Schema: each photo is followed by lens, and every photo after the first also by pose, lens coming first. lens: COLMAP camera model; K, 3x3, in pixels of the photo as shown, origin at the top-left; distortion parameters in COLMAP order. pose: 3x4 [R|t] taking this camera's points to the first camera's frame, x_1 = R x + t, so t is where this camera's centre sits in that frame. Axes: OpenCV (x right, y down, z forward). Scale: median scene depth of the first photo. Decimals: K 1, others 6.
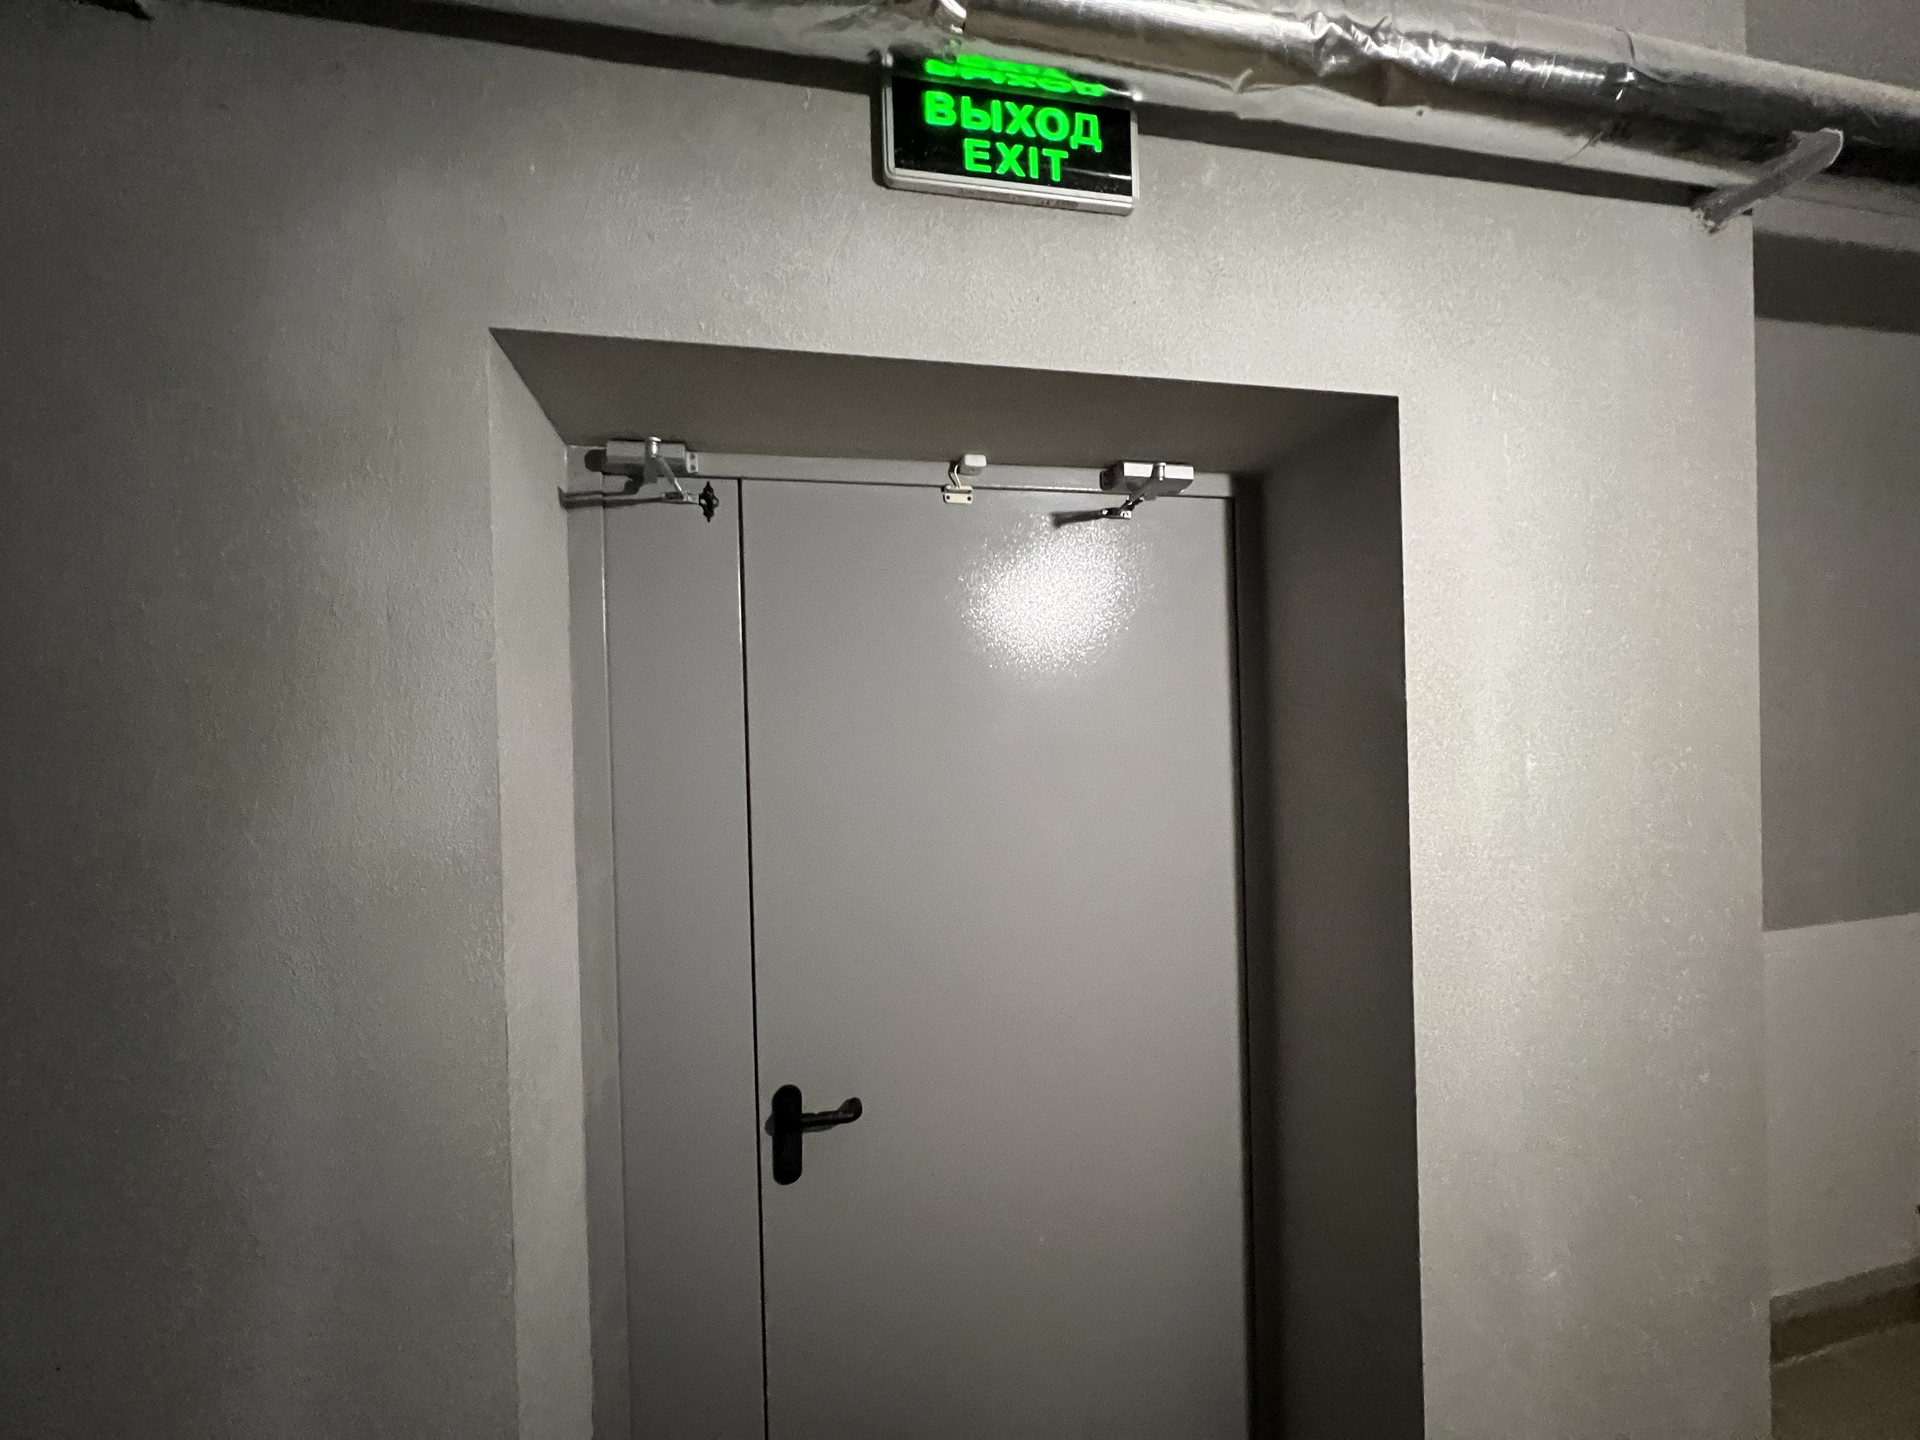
lens RADIAL K [[756.8, 0, 968.1], [0, 756.8, 719.2], [0, 0, 1]] dist [-0.002721, 0.000345]
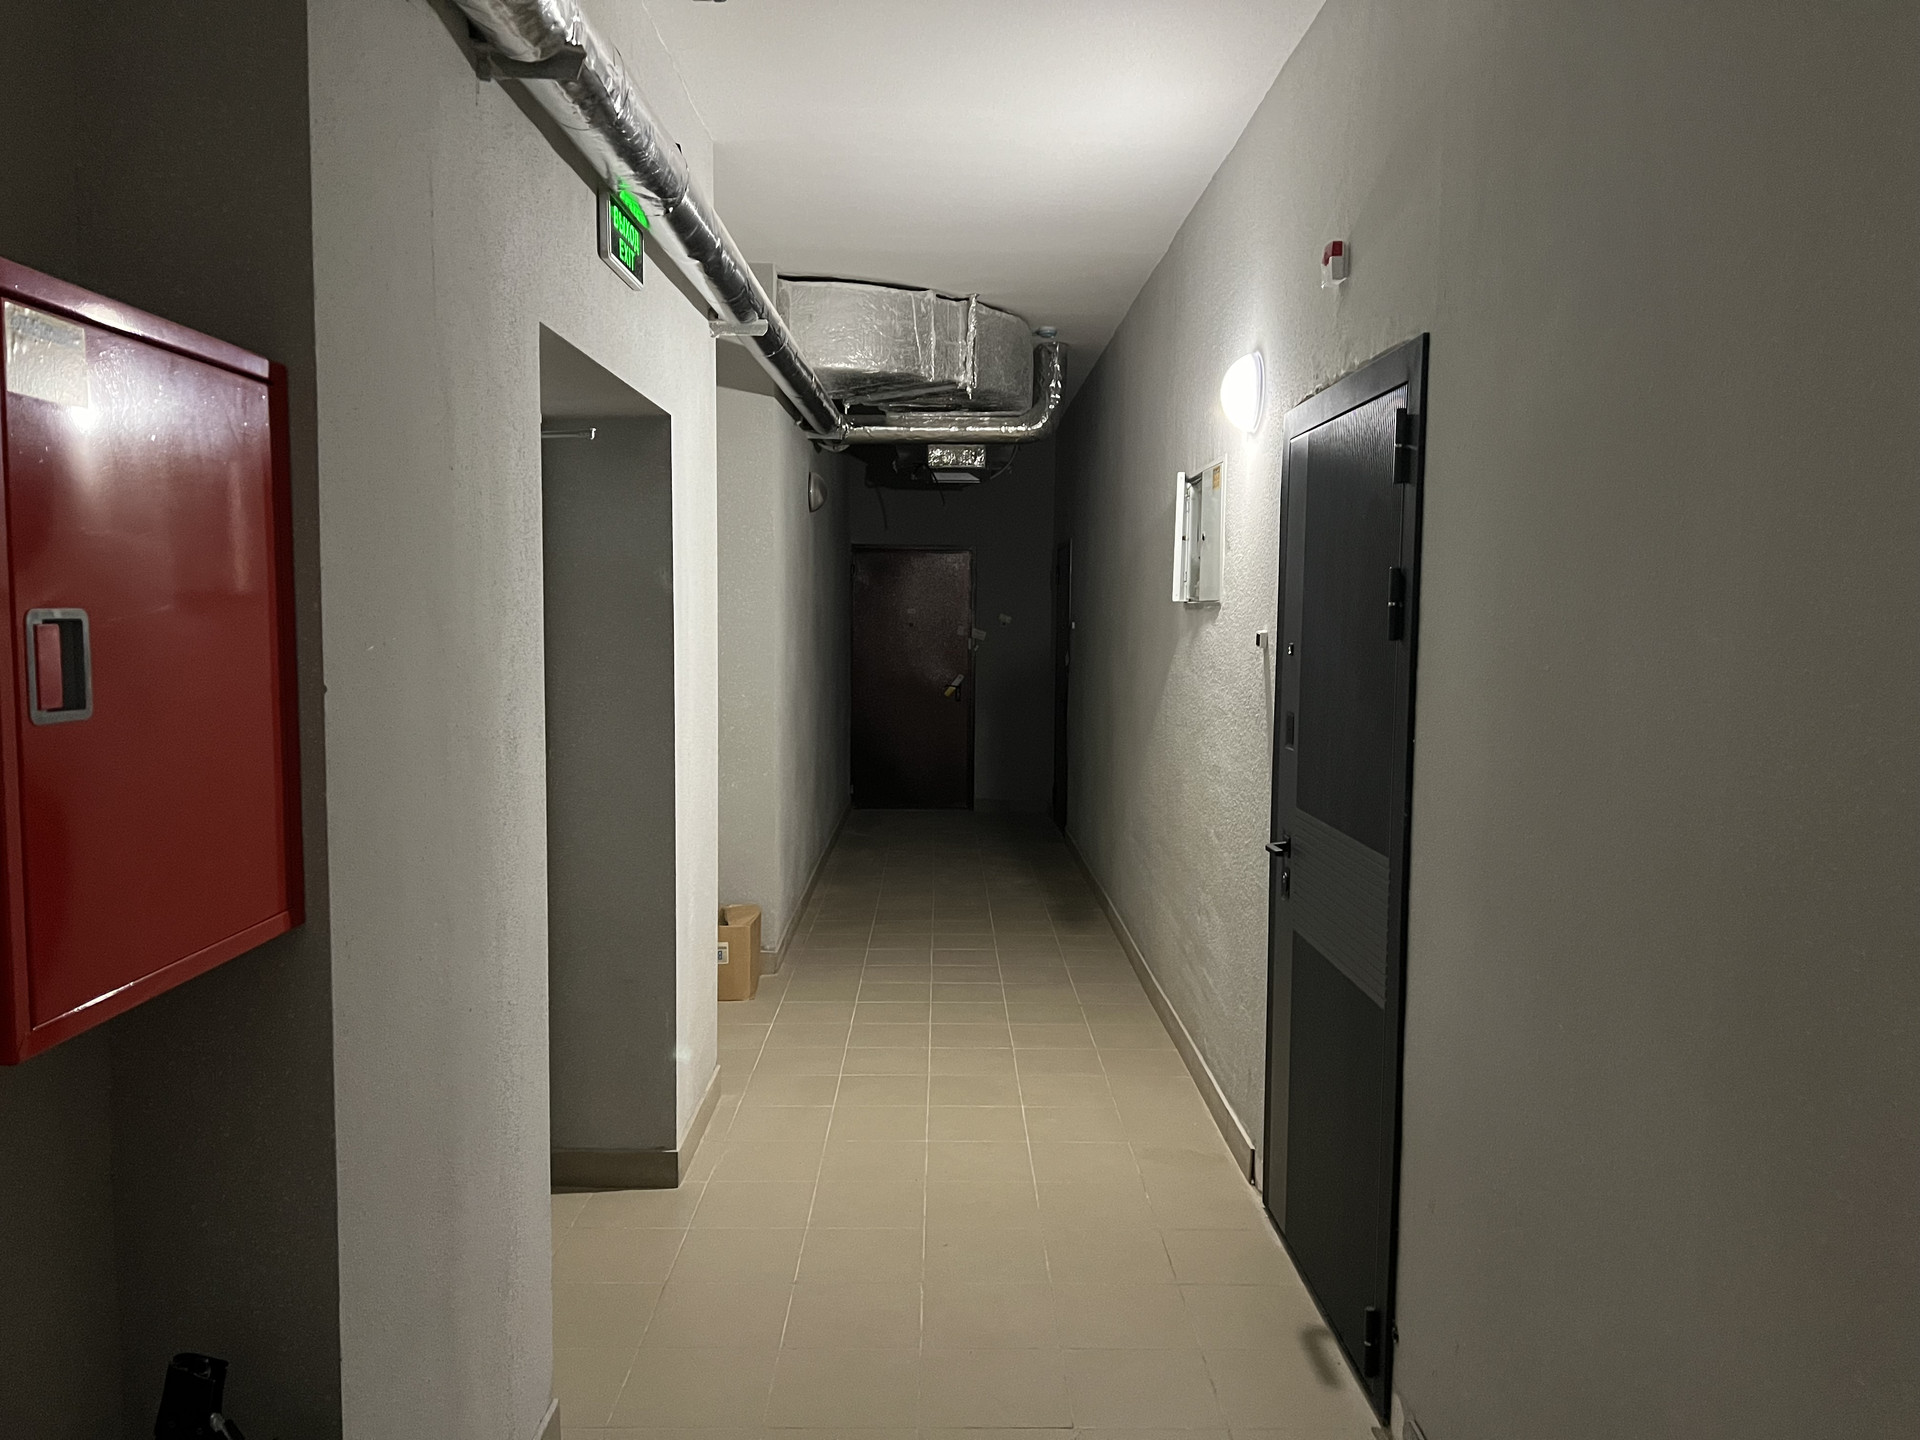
lens RADIAL K [[1469.1, 0, 960.0], [0, 1469.1, 720.0], [0, 0, 1]] dist [0.062634, -0.073510]
pose [[0.191393, -0.057708, 0.979816, -2.600864], [-0.015449, 0.997969, 0.061795, 0.053489], [-0.981392, -0.026964, 0.190113, -0.305043]]
